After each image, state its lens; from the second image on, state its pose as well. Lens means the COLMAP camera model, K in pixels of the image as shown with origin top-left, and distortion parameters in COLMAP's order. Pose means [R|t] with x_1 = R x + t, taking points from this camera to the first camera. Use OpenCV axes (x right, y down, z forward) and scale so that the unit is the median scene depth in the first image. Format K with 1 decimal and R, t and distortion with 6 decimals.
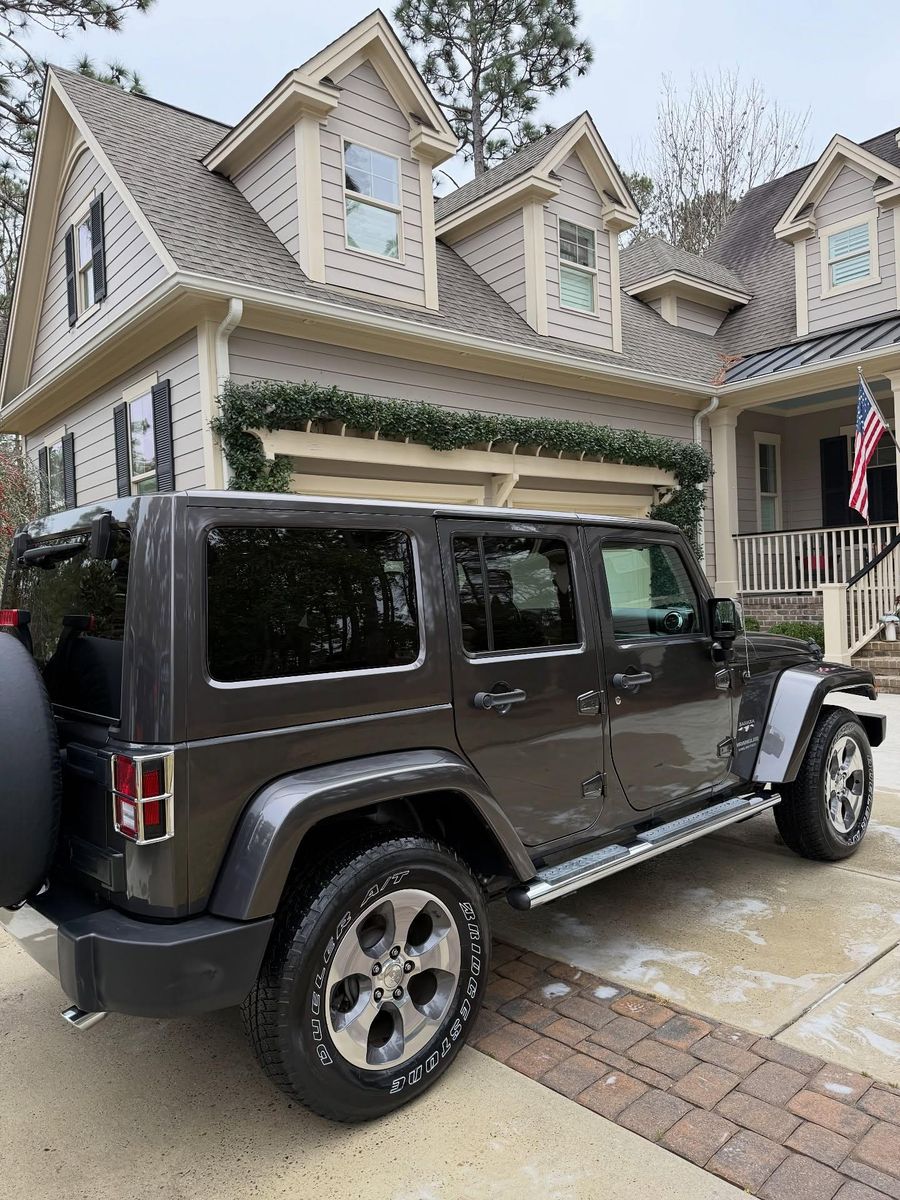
lens RADIAL K [[844.4, 0, 450.0], [0, 844.4, 600.0], [0, 0, 1]] dist [0.025827, 0.000455]
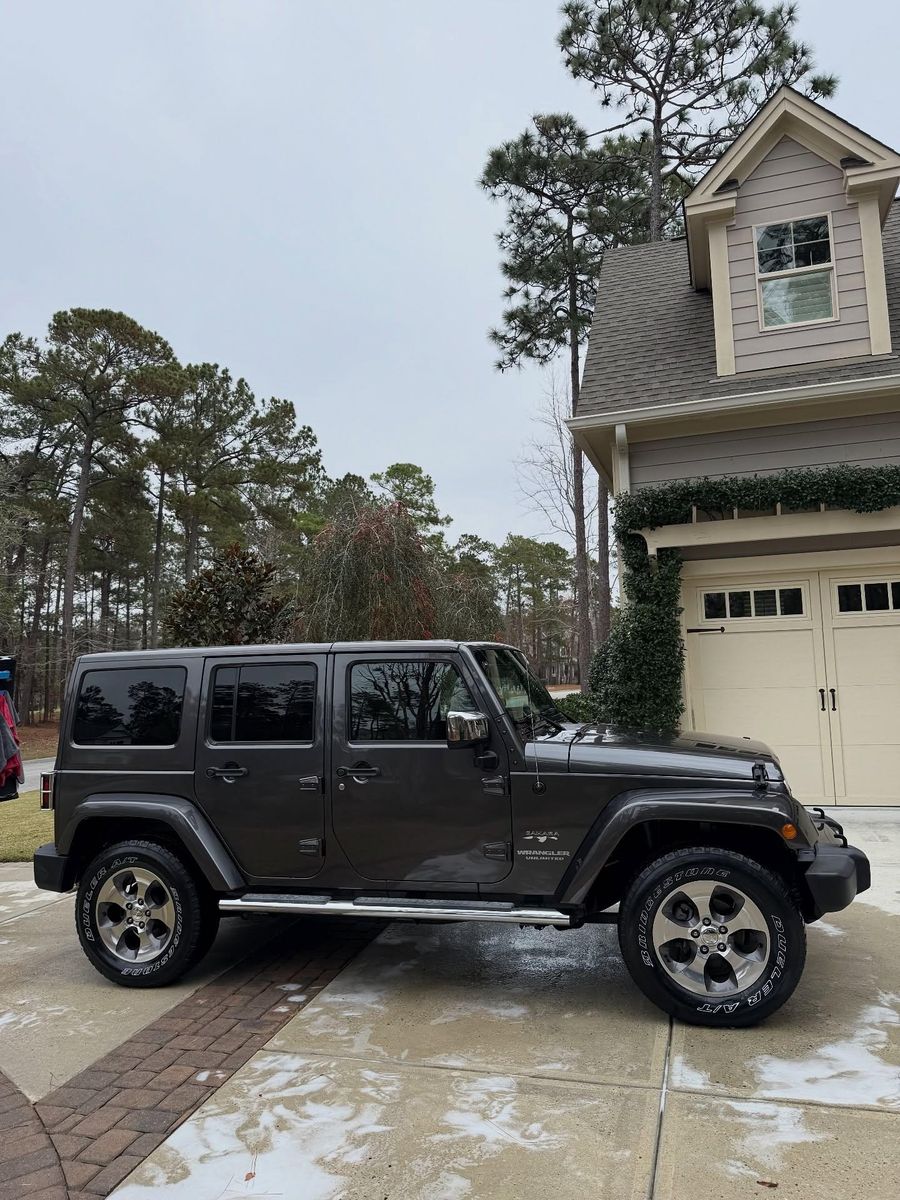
lens RADIAL K [[834.9, 0, 450.0], [0, 834.9, 600.0], [0, 0, 1]] dist [0.011947, 0.001231]
pose [[0.530181, -0.056947, -0.845970, 1.480958], [0.006868, 0.997998, -0.062877, -0.095095], [0.847857, 0.027526, 0.529510, 0.467348]]
